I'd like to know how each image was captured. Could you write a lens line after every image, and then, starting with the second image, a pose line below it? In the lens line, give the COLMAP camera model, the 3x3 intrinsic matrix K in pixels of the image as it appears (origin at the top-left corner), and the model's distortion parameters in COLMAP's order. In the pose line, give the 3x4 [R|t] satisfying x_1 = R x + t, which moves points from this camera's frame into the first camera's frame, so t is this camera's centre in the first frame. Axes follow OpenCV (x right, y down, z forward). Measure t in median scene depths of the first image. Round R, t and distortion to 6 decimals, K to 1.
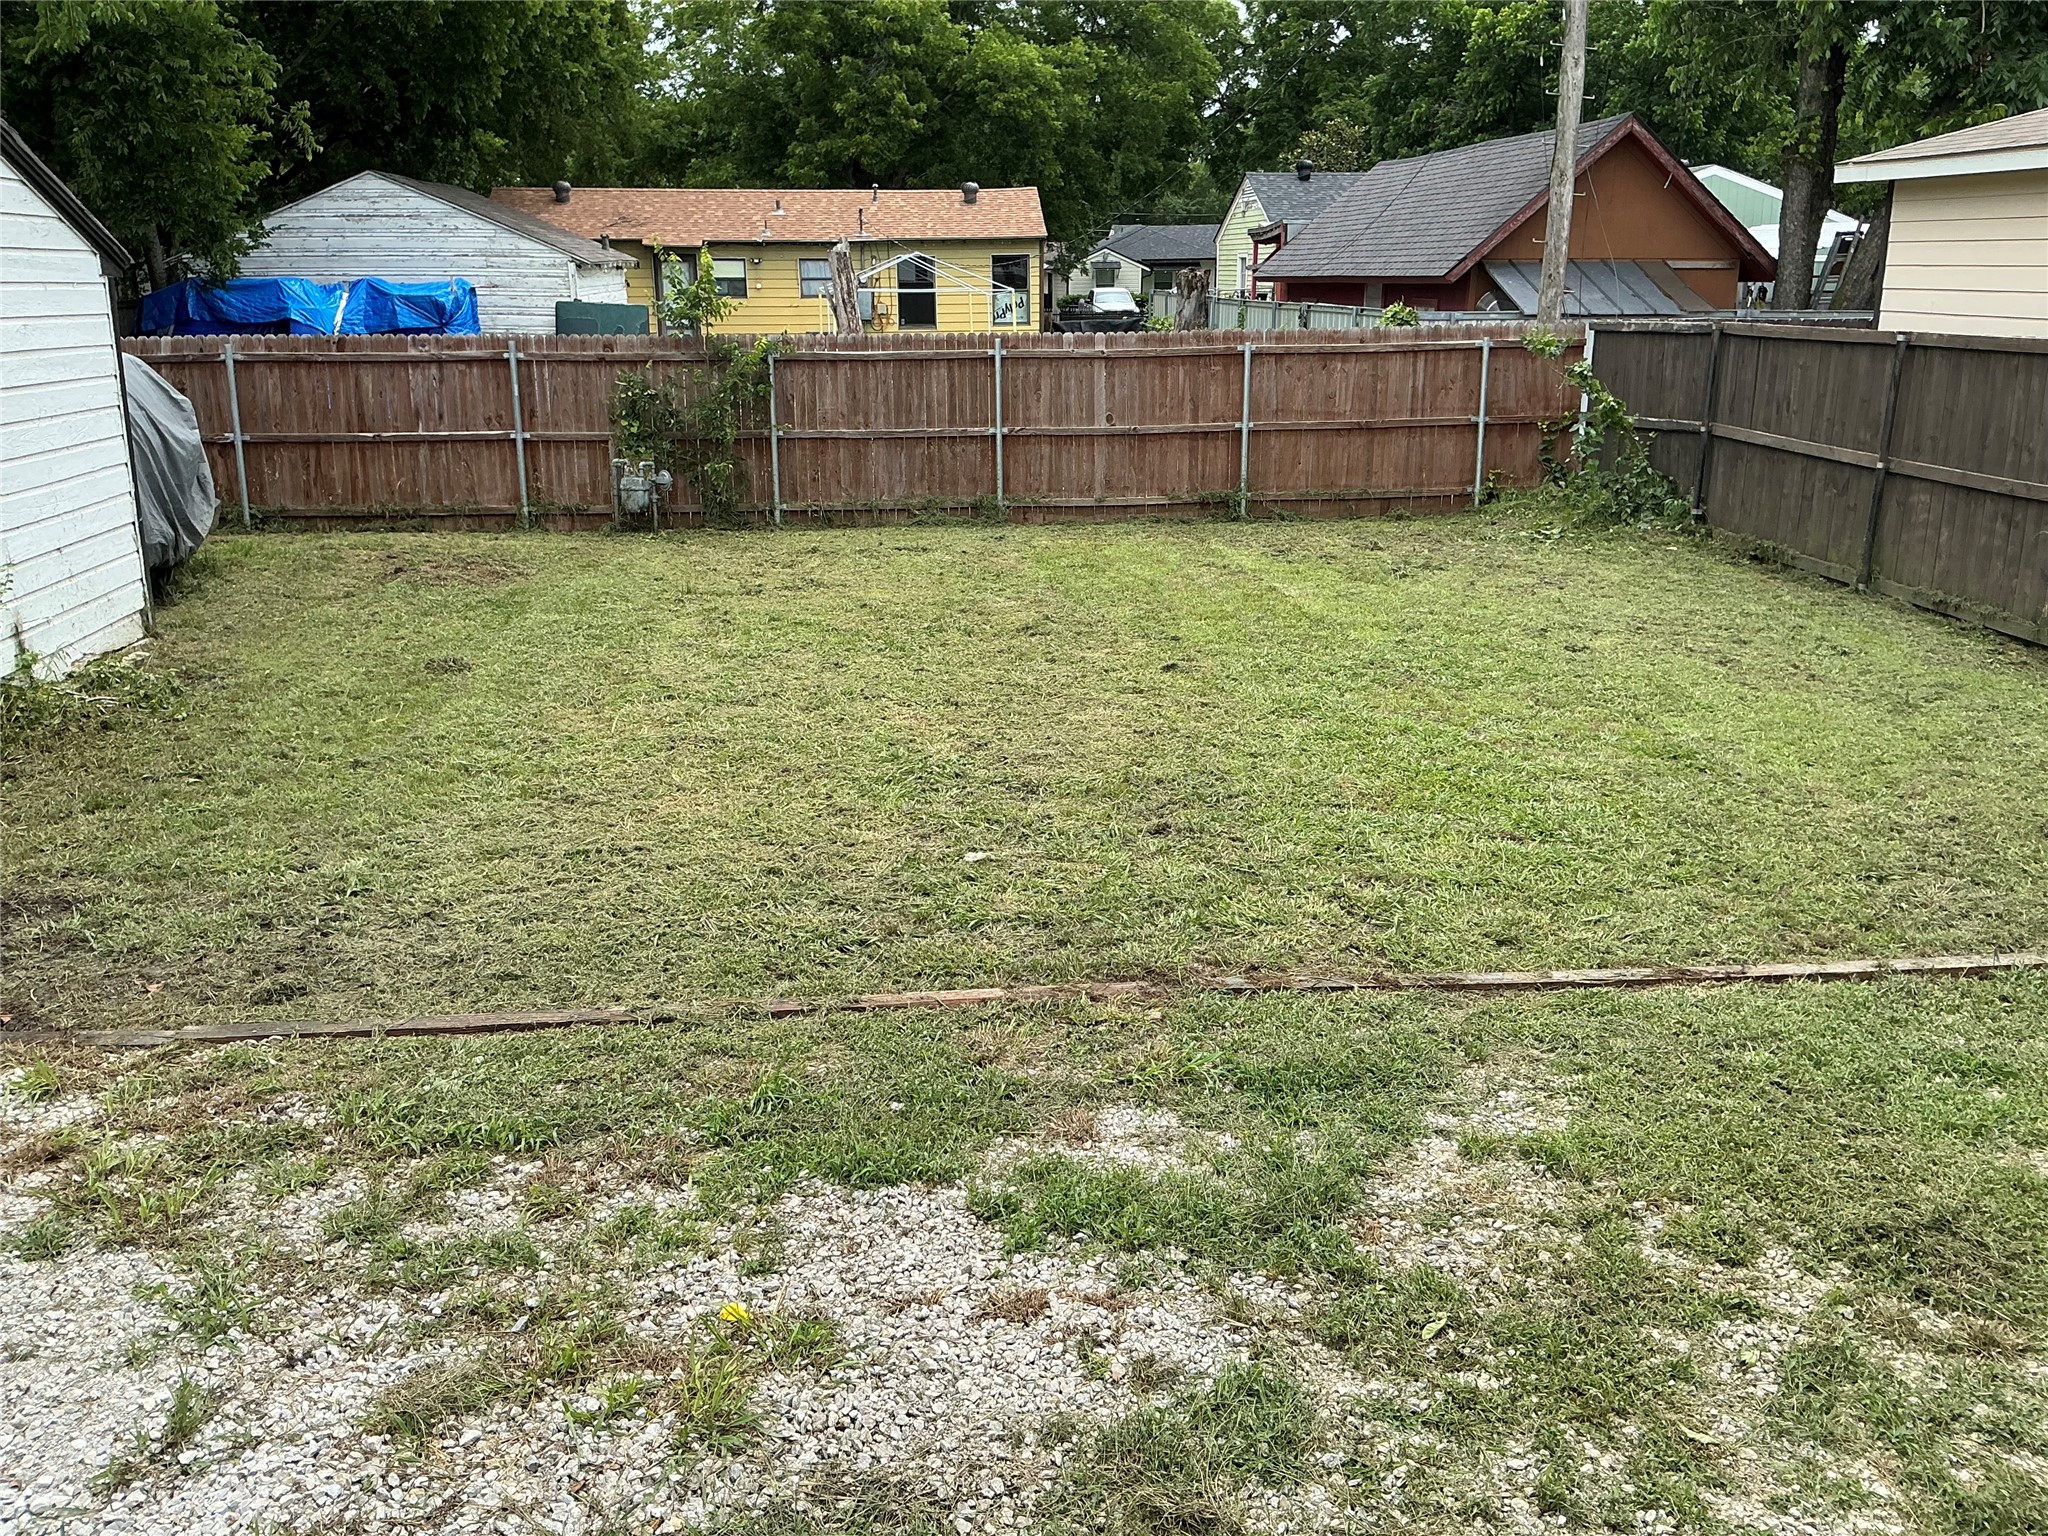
lens RADIAL K [[1694.1, 0, 1024.0], [0, 1694.1, 768.0], [0, 0, 1]] dist [0.103117, -0.213989]
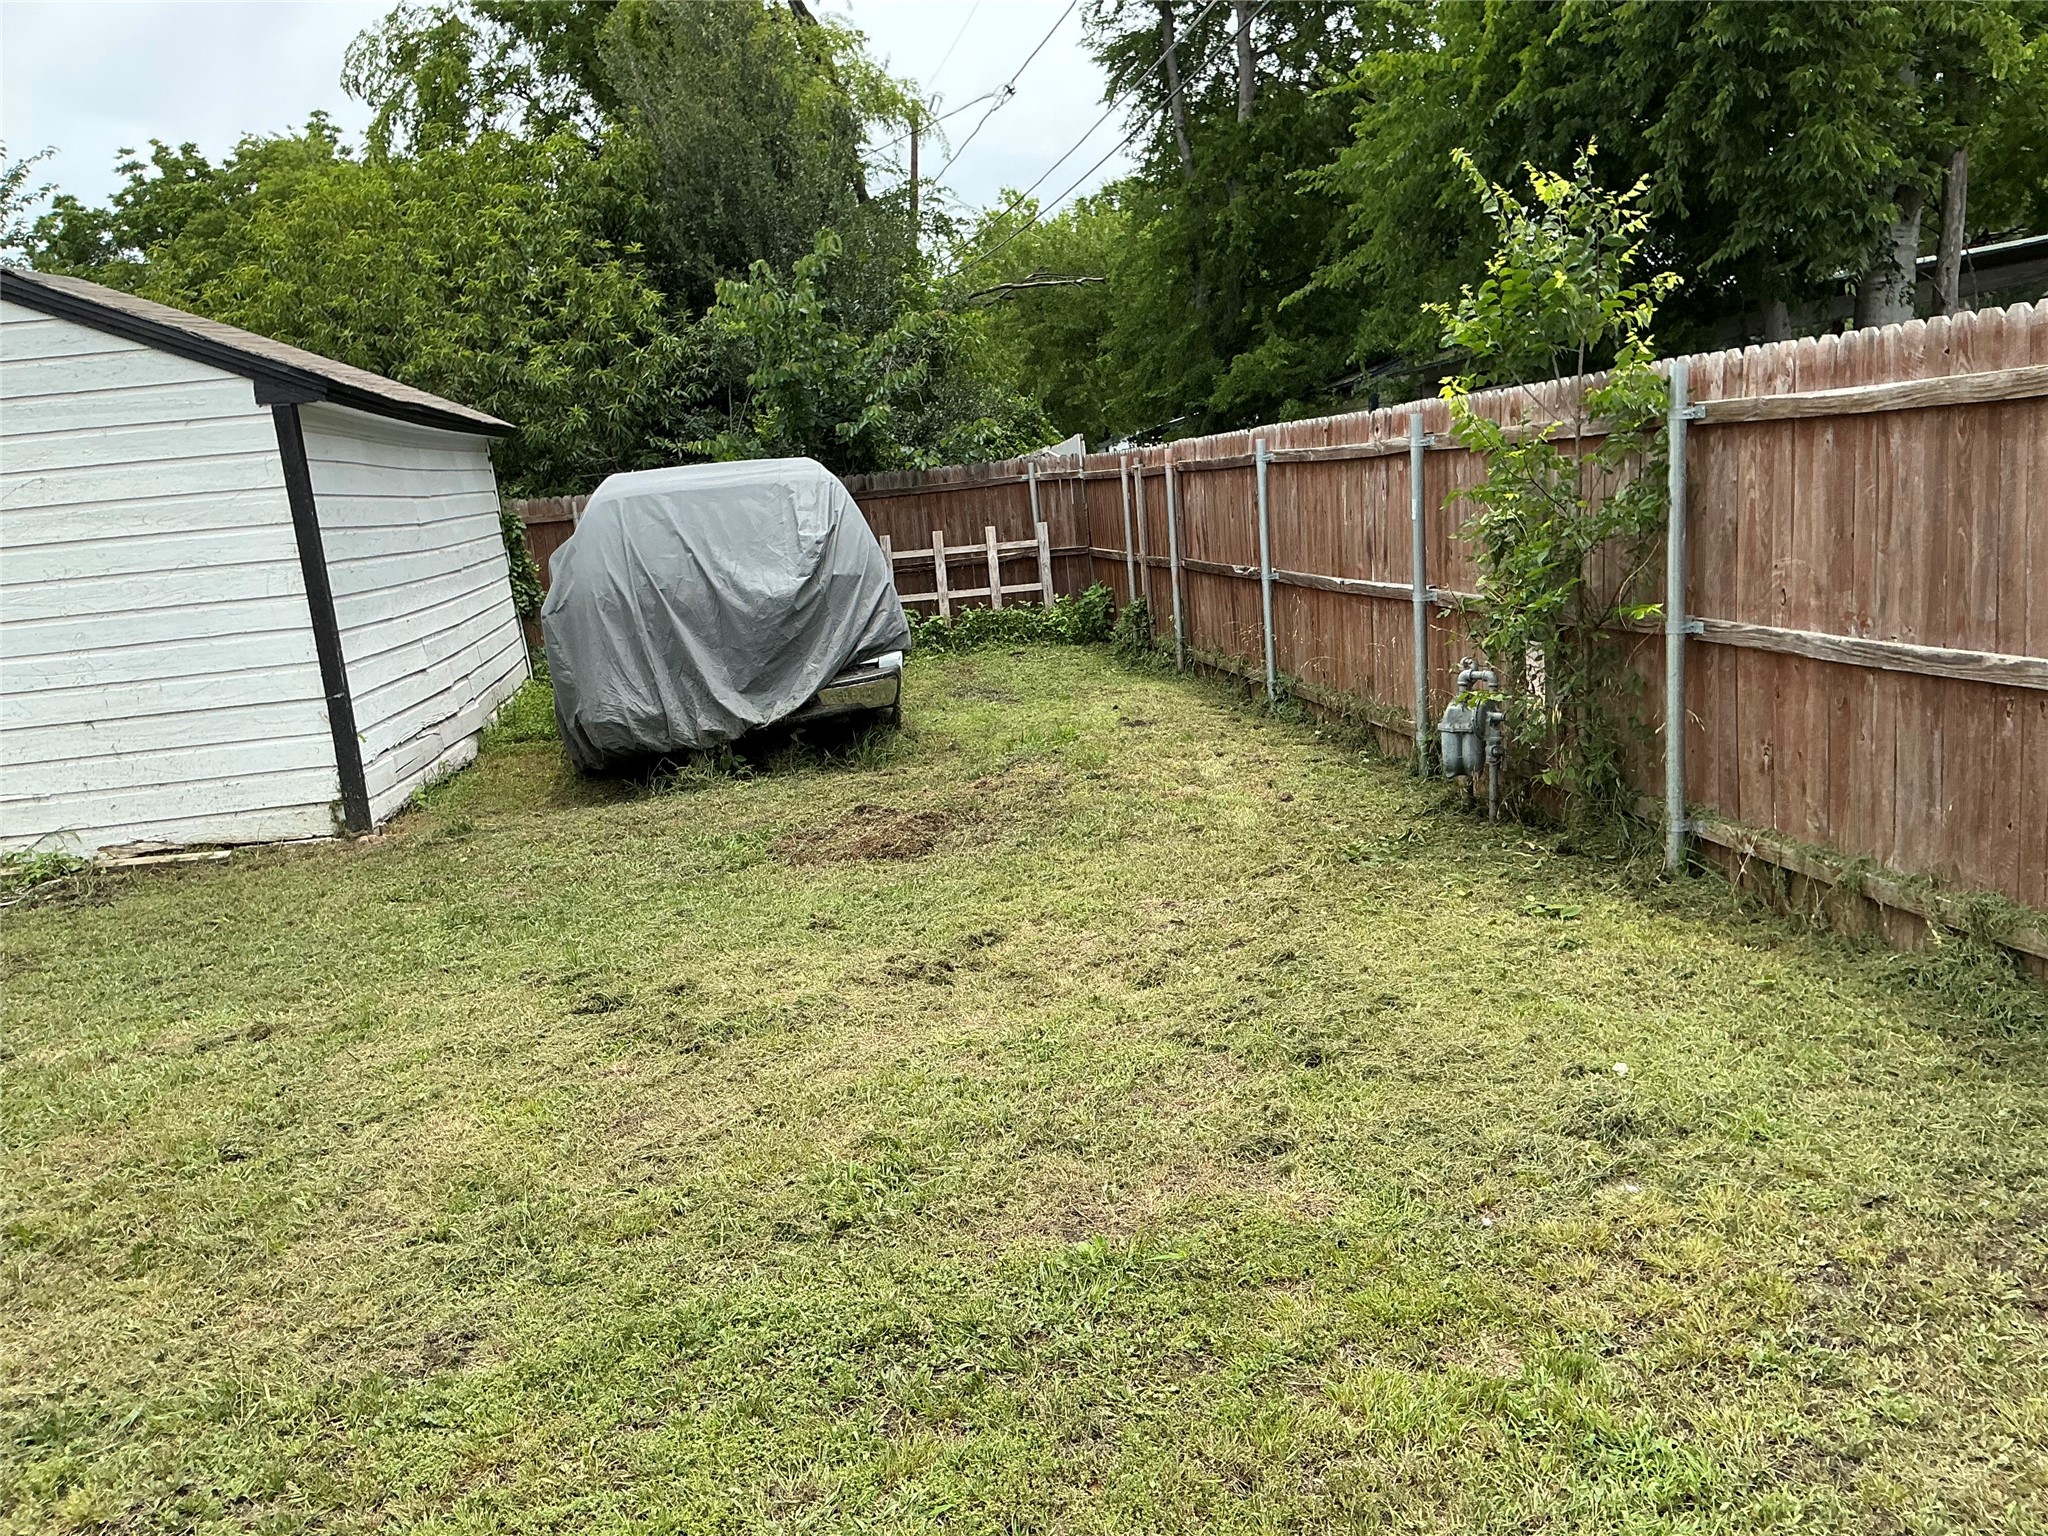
lens RADIAL K [[1694.1, 0, 1024.0], [0, 1694.1, 768.0], [0, 0, 1]] dist [0.103117, -0.213989]
pose [[0.041202, 0.162873, -0.985786, 0.208955], [-0.185625, 0.970696, 0.152622, -0.195770], [0.981757, 0.176698, 0.070228, 0.838013]]
